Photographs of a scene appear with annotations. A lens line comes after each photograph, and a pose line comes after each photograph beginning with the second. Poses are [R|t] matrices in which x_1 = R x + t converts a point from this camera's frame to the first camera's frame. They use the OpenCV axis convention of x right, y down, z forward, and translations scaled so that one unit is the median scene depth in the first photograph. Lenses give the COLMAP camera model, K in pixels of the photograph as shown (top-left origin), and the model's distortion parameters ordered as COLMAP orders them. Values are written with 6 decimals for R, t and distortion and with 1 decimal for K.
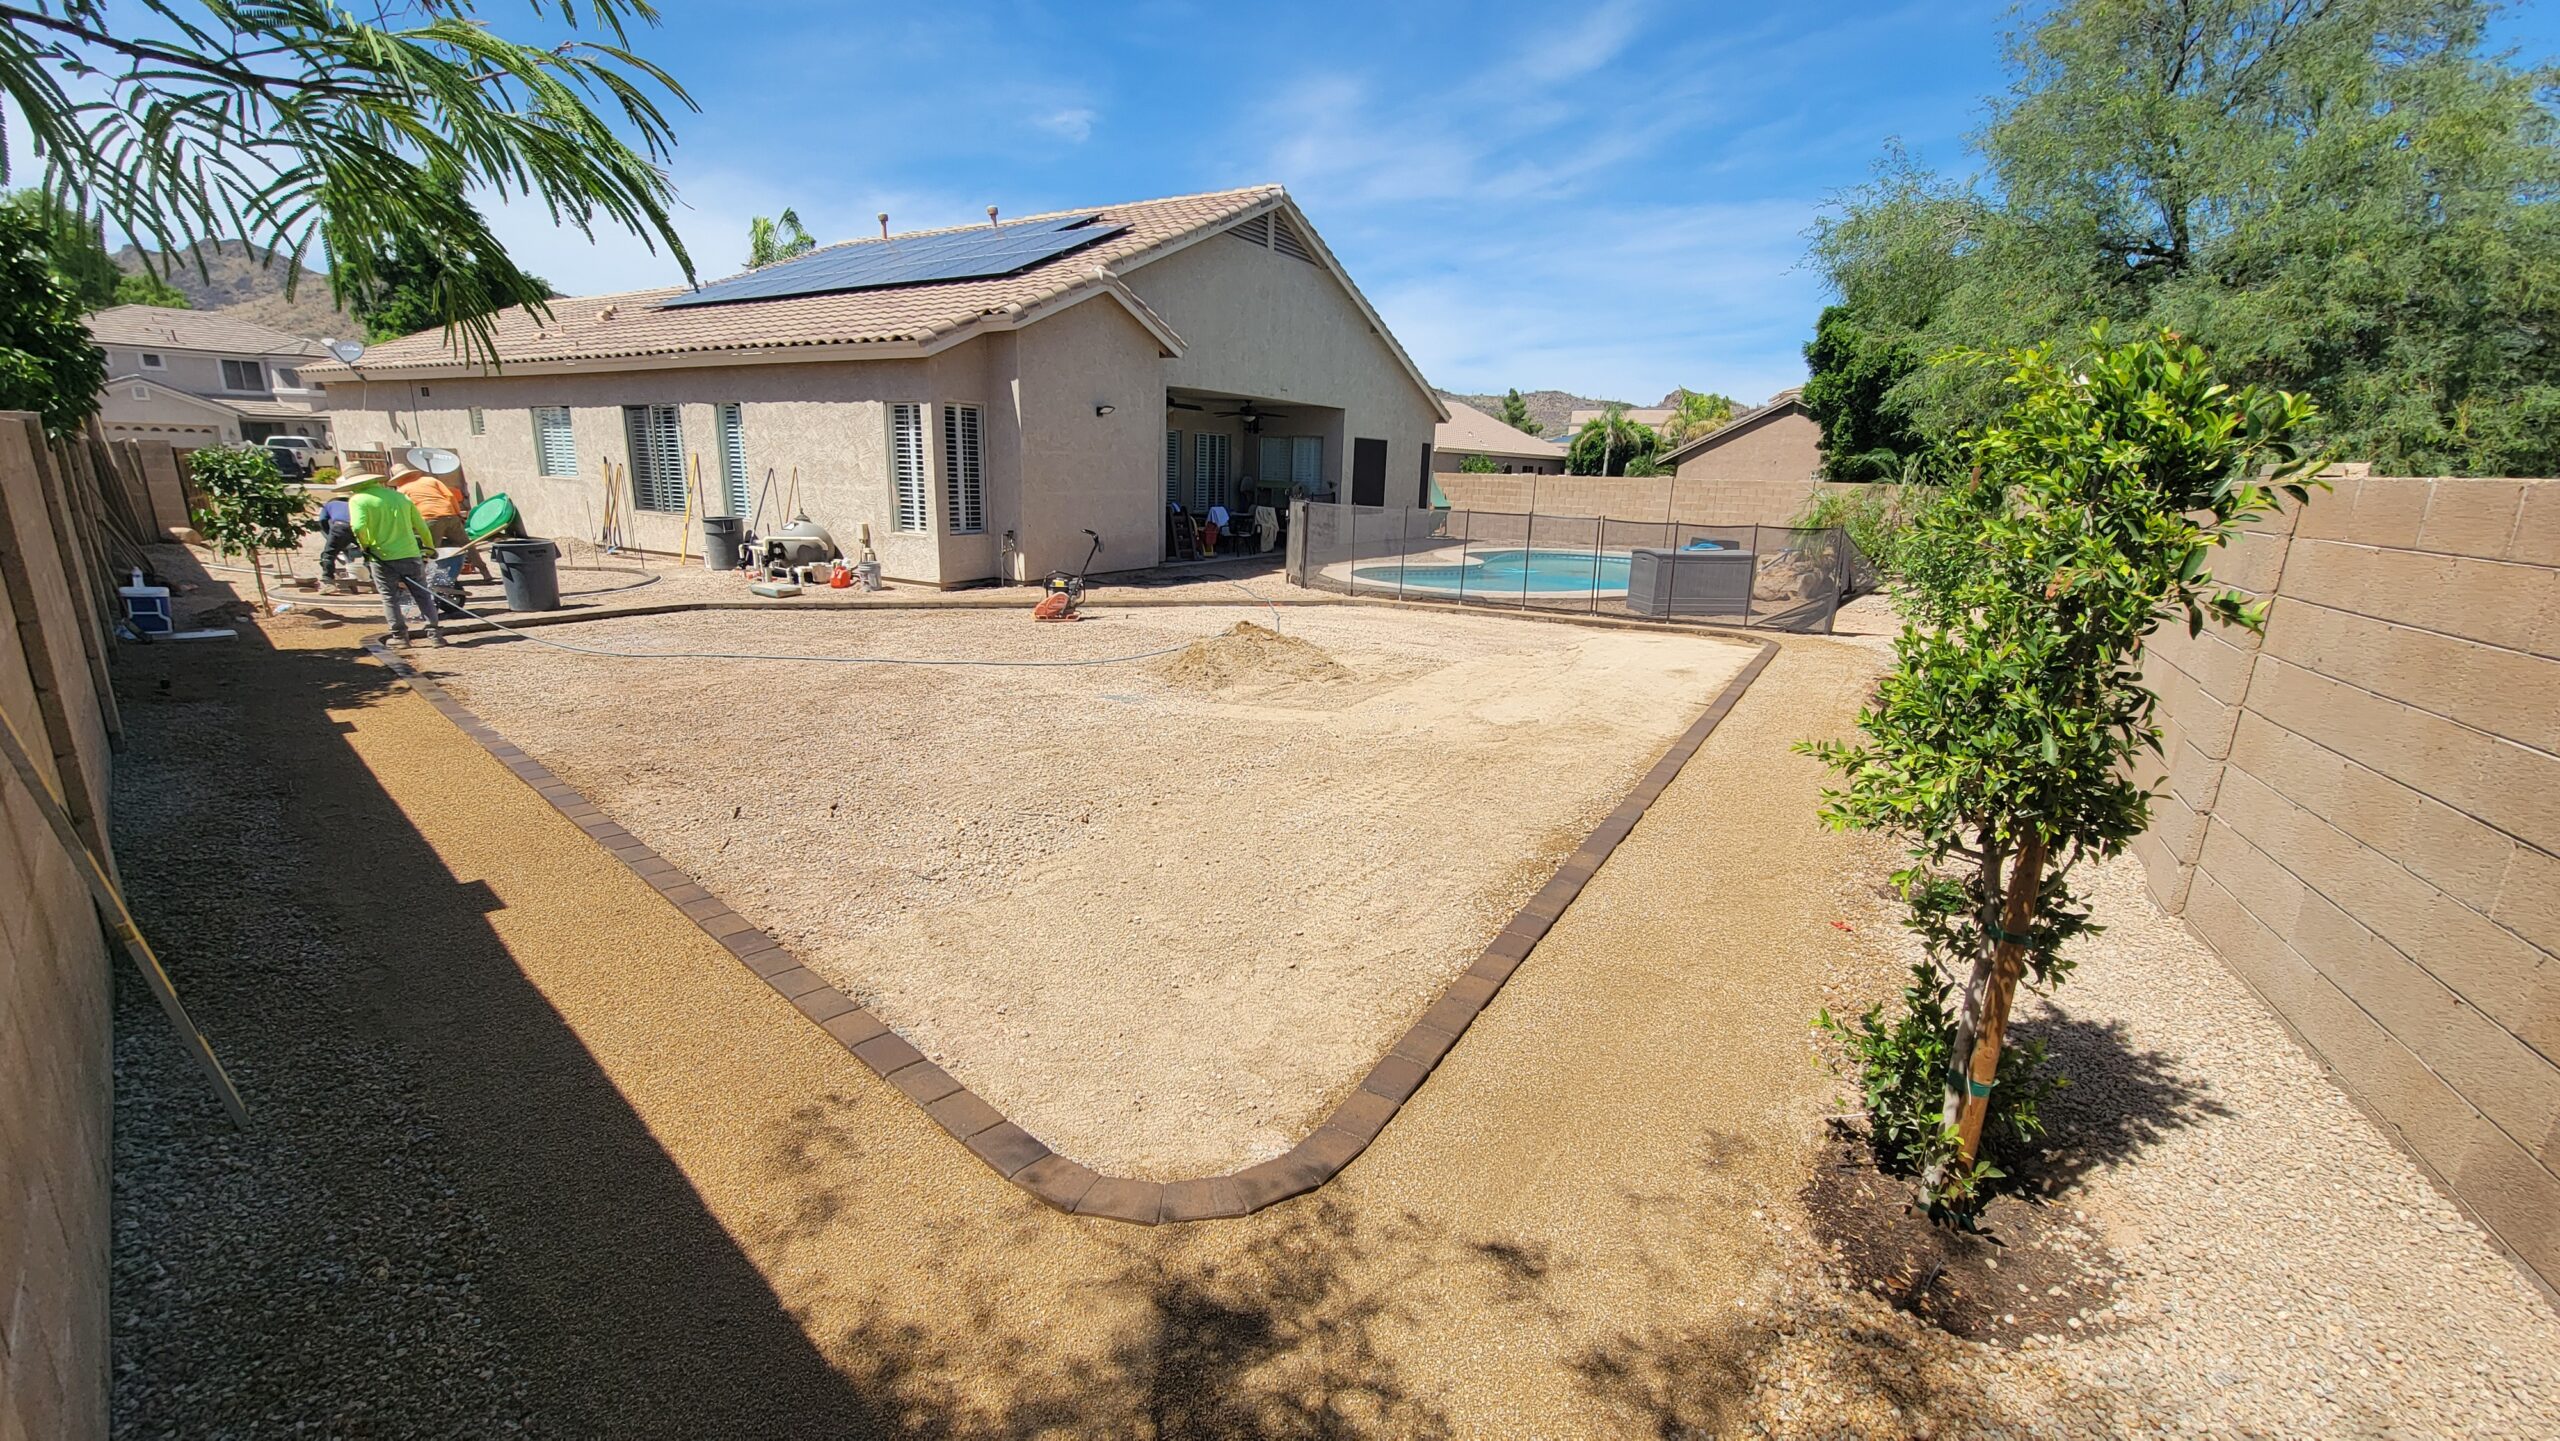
lens RADIAL K [[1046.1, 0, 1281.0], [0, 1046.1, 746.3], [0, 0, 1]] dist [-0.006050, 0.001874]
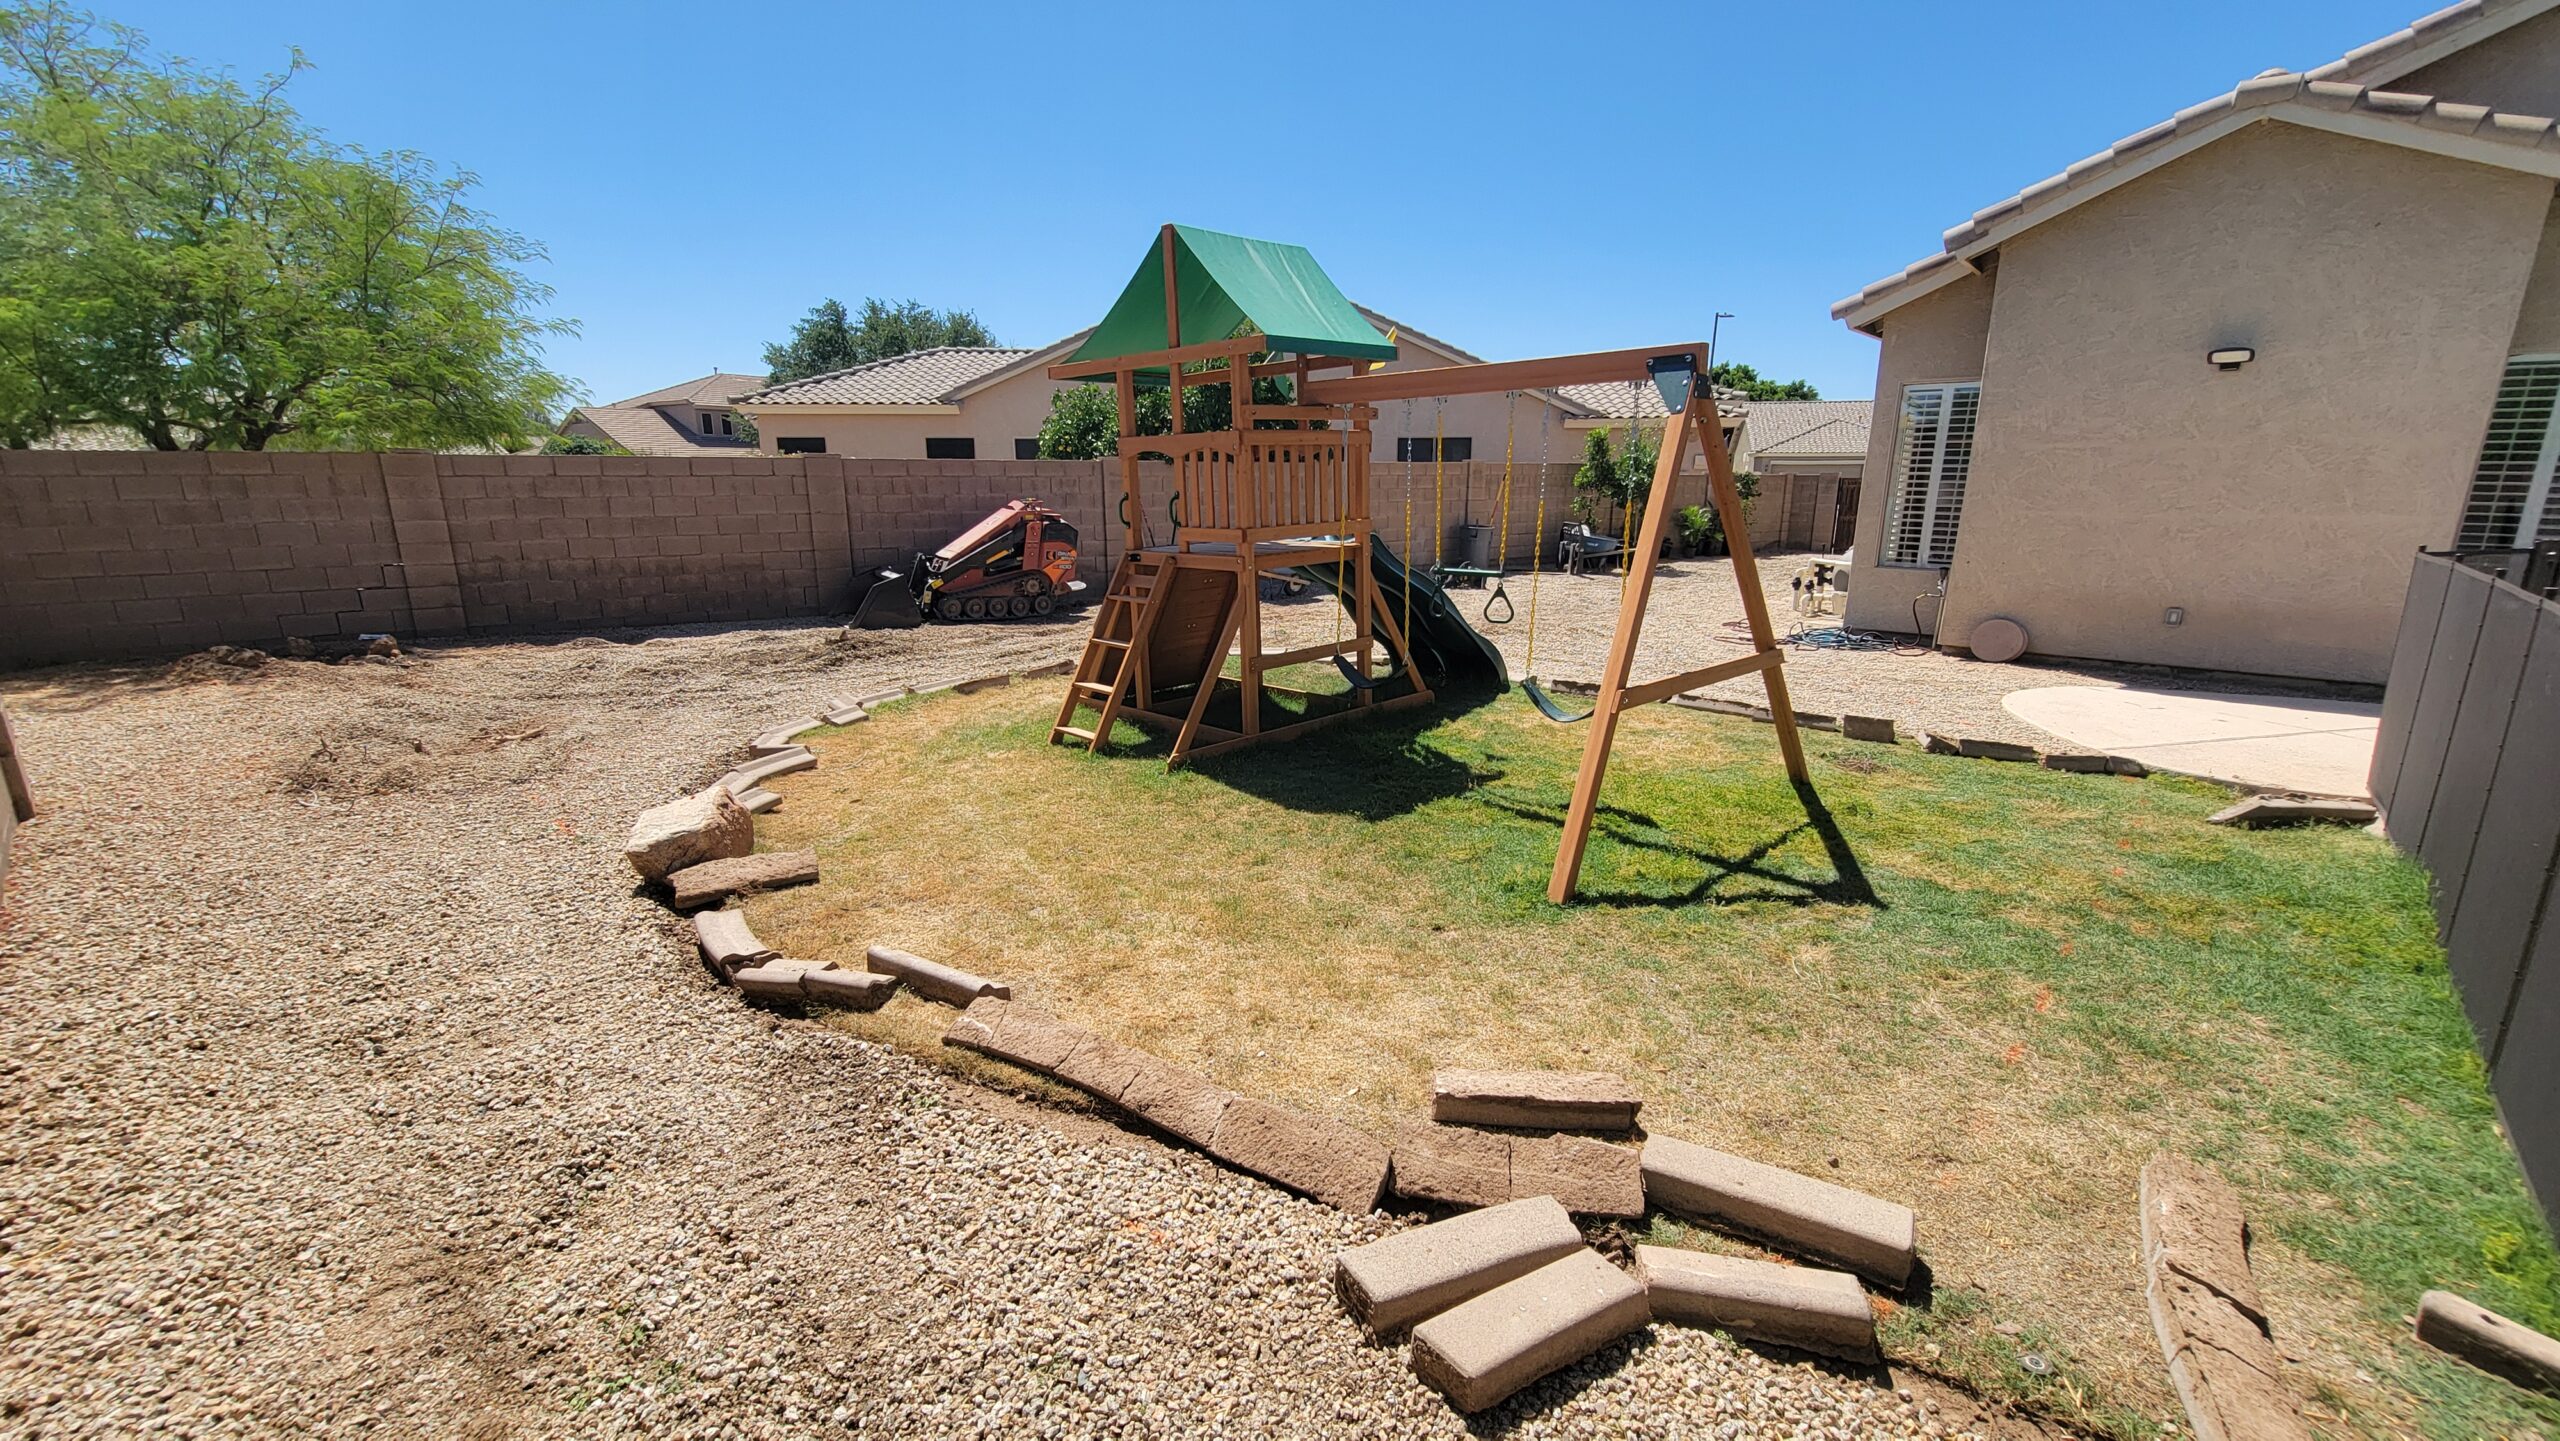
lens RADIAL K [[1046.1, 0, 1276.0], [0, 1046.1, 747.6], [0, 0, 1]] dist [-0.006050, 0.001874]
pose [[-0.202857, 0.219501, -0.954290, 0.441650], [-0.259111, 0.927781, 0.268483, -0.154626], [0.944304, 0.301731, -0.131332, 0.660236]]
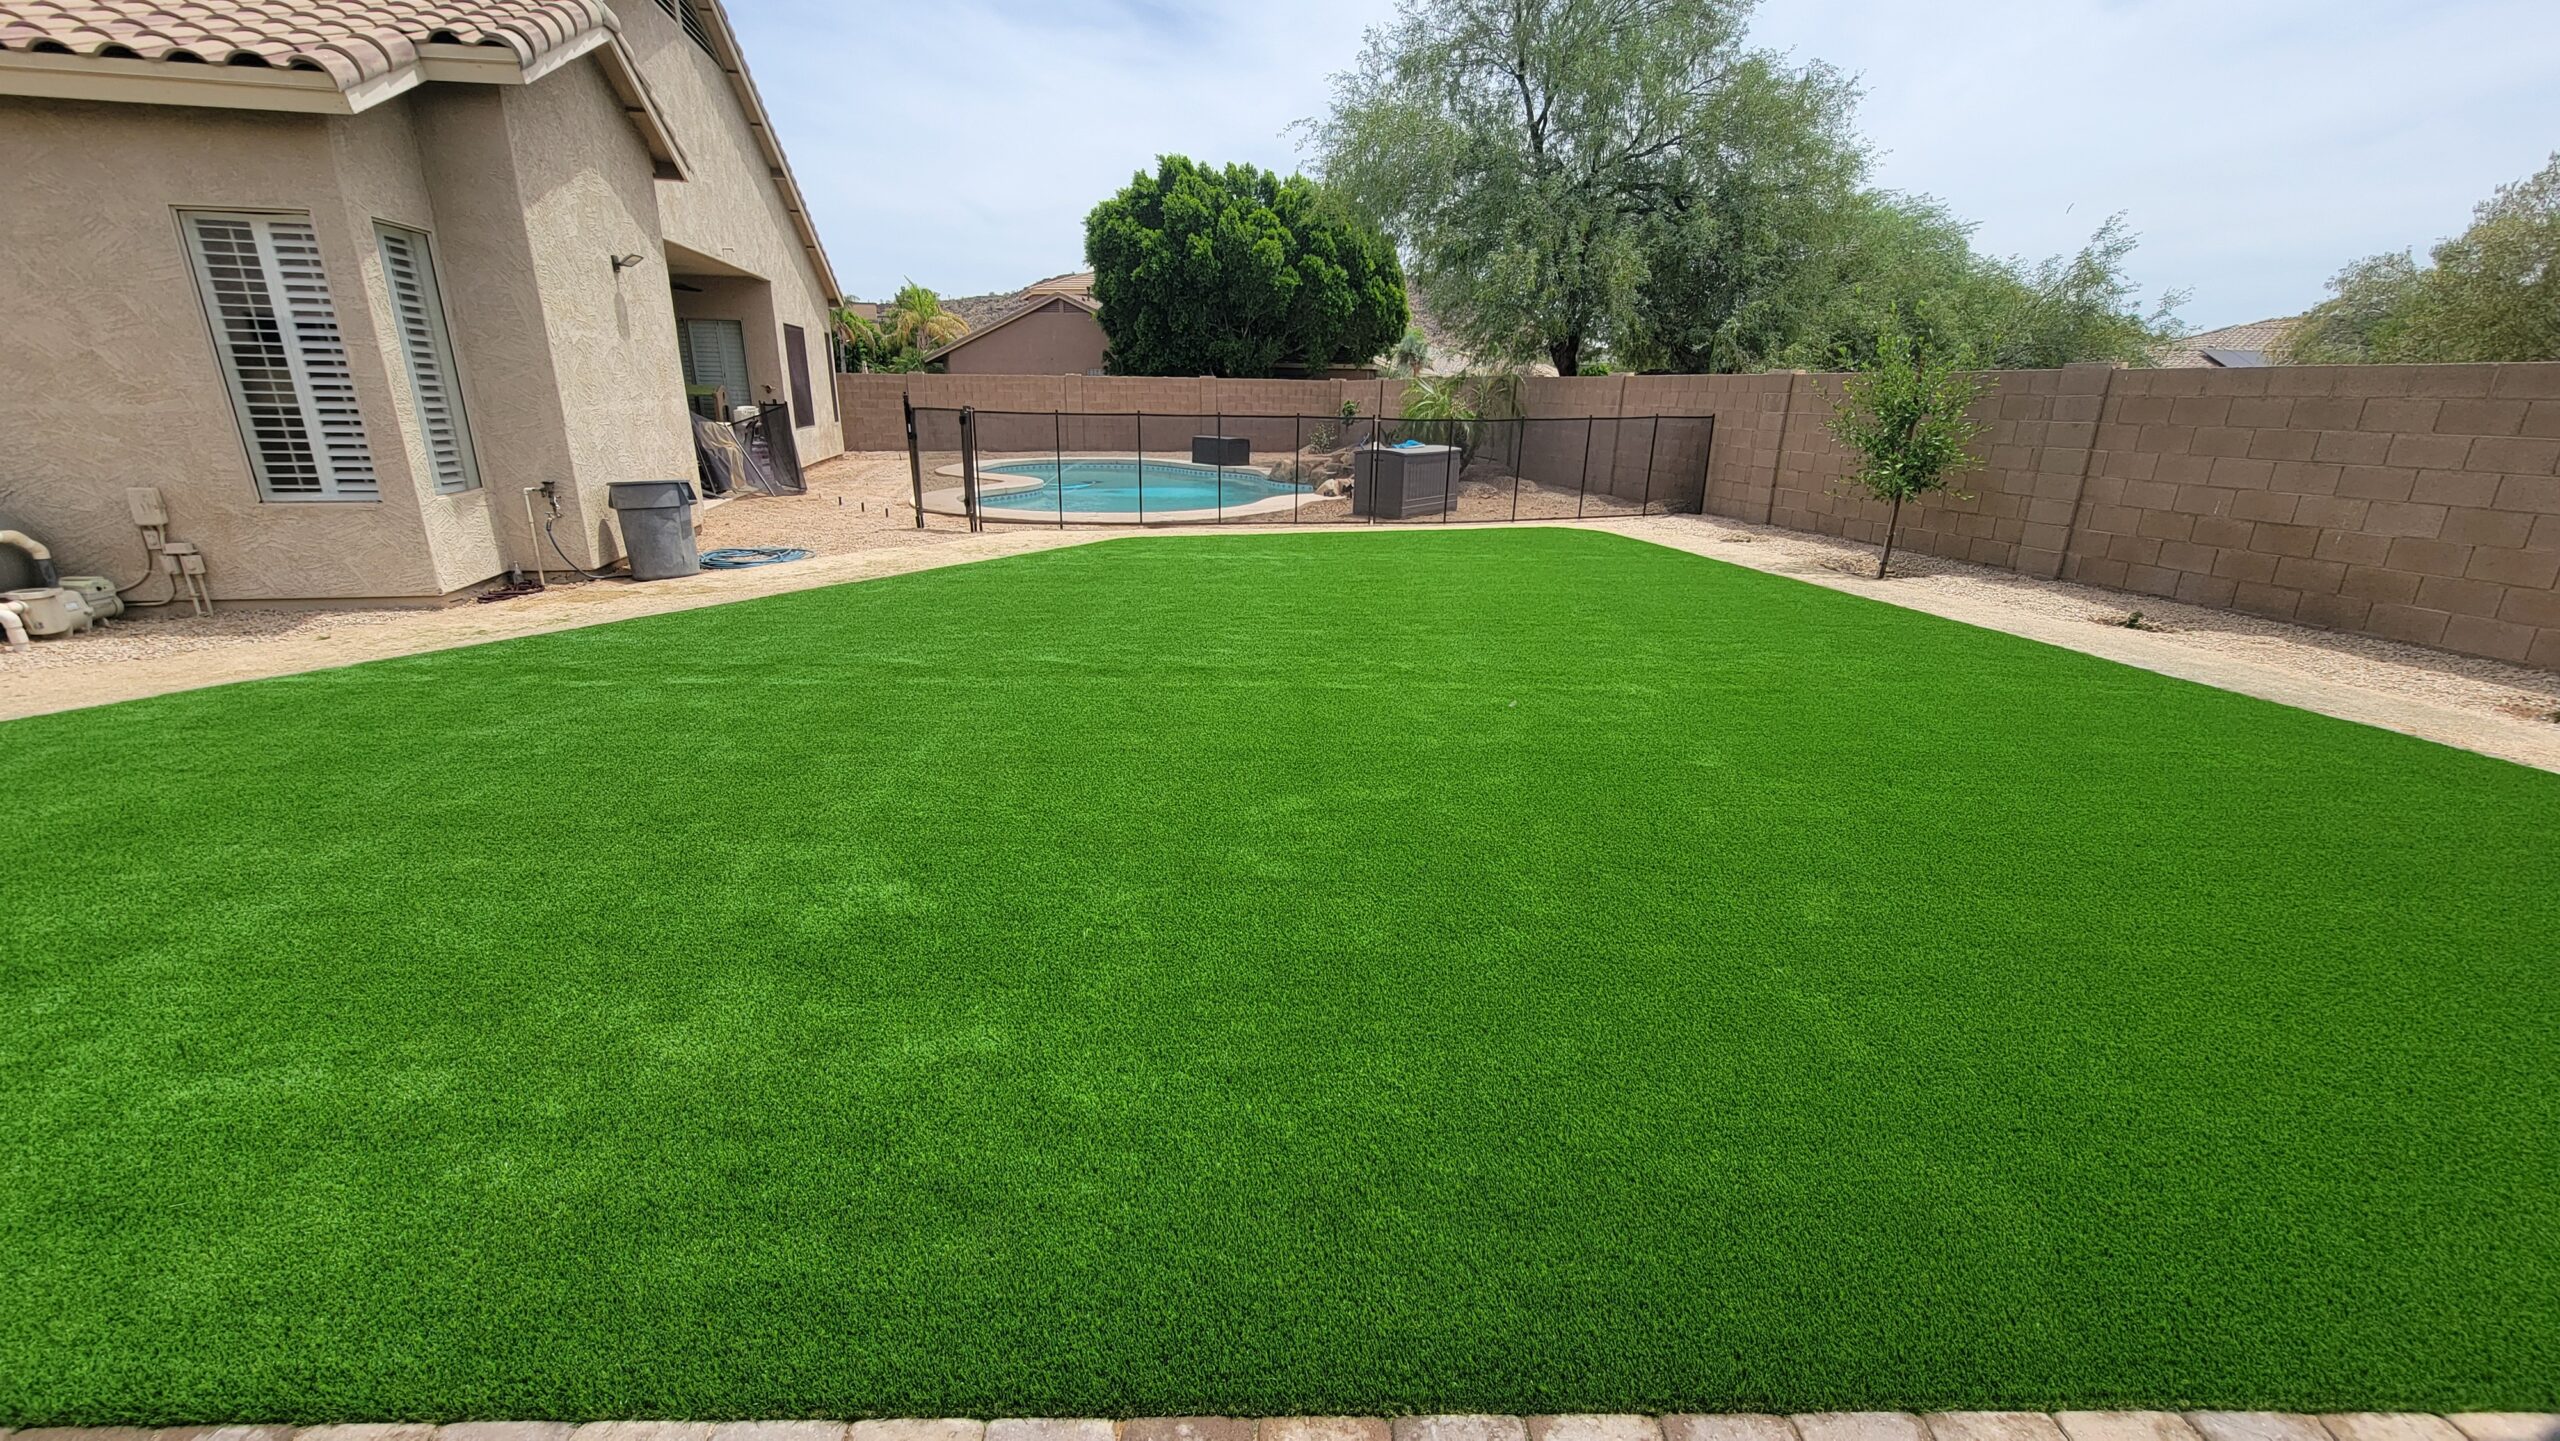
lens RADIAL K [[1046.1, 0, 1278.8], [0, 1046.1, 750.9], [0, 0, 1]] dist [-0.006050, 0.001874]
pose [[0.717910, -0.242632, 0.652483, -0.342622], [0.182595, 0.970109, 0.159839, -0.080293], [-0.671762, 0.004390, 0.740754, 0.315755]]
